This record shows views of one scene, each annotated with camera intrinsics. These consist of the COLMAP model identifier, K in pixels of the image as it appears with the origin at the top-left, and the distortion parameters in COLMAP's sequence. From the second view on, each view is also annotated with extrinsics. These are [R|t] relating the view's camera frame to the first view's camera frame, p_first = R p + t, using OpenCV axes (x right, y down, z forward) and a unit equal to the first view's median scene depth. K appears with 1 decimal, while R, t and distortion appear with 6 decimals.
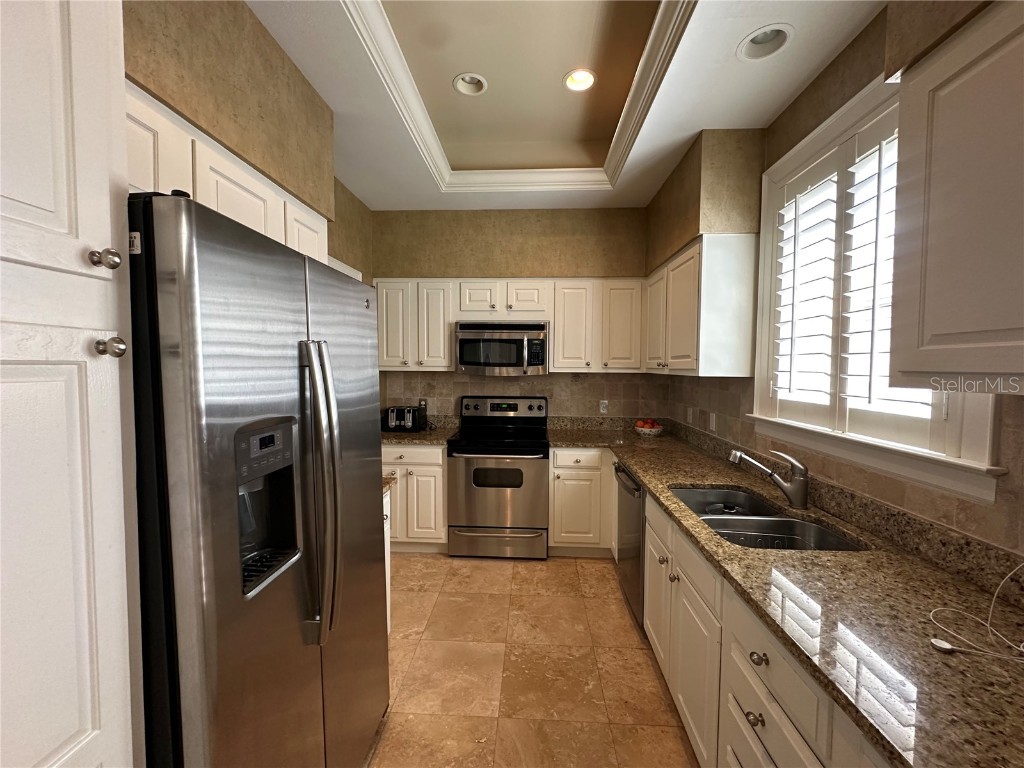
lens RADIAL K [[411.0, 0, 512.0], [0, 411.0, 384.0], [0, 0, 1]] dist [-0.000952, 0.000401]
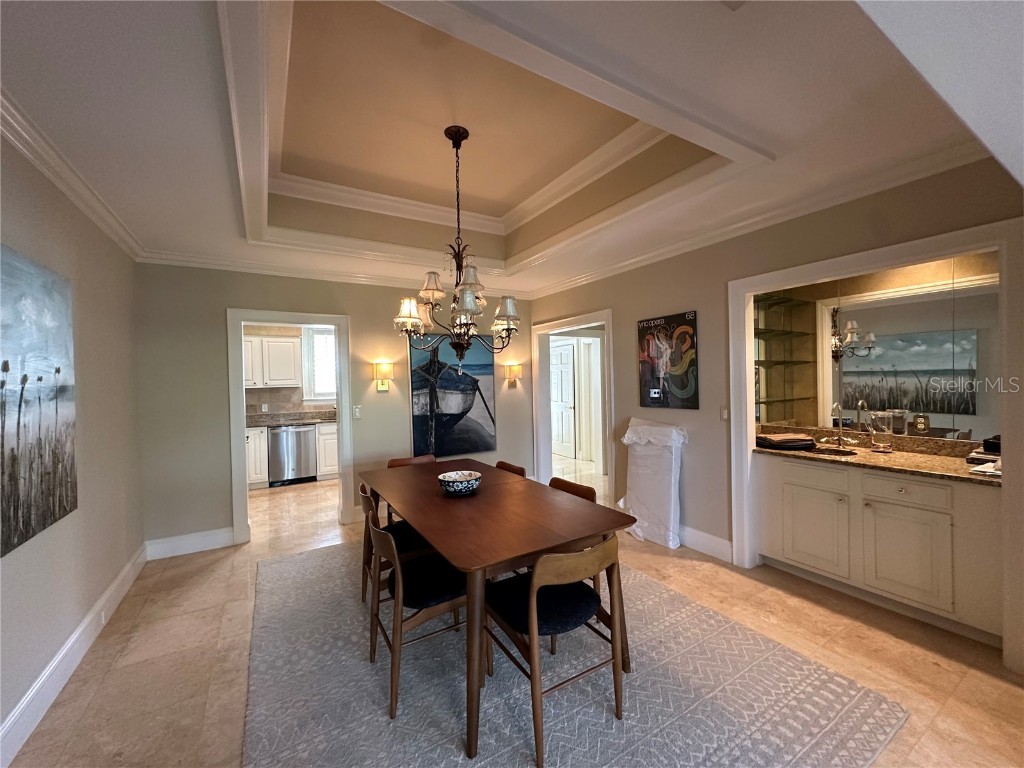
lens RADIAL K [[411.0, 0, 512.0], [0, 411.0, 384.0], [0, 0, 1]] dist [-0.000952, 0.000401]
pose [[-0.558253, -0.004818, 0.829657, -2.081004], [0.053907, 0.997659, 0.042067, -0.060005], [-0.827918, 0.068208, -0.556686, 1.065531]]
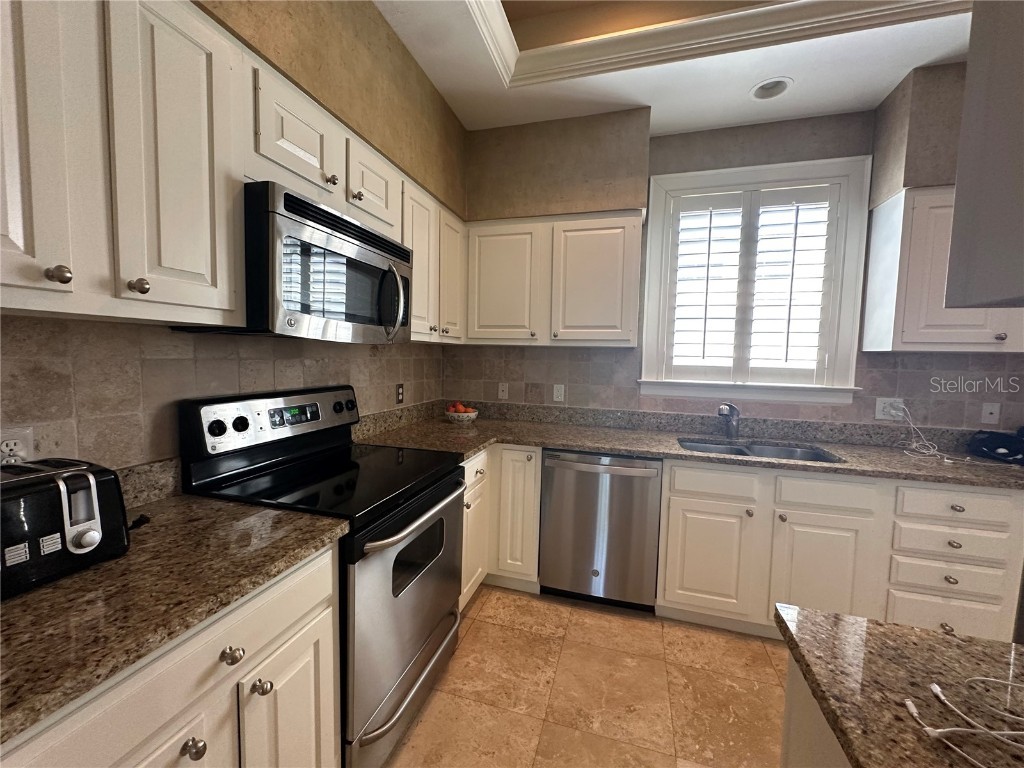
lens RADIAL K [[411.0, 0, 512.0], [0, 411.0, 384.0], [0, 0, 1]] dist [-0.000952, 0.000401]
pose [[0.231697, -0.071745, 0.970139, -0.496528], [0.023631, 0.997397, 0.068117, -0.002156], [-0.972501, 0.007142, 0.232789, 0.827051]]
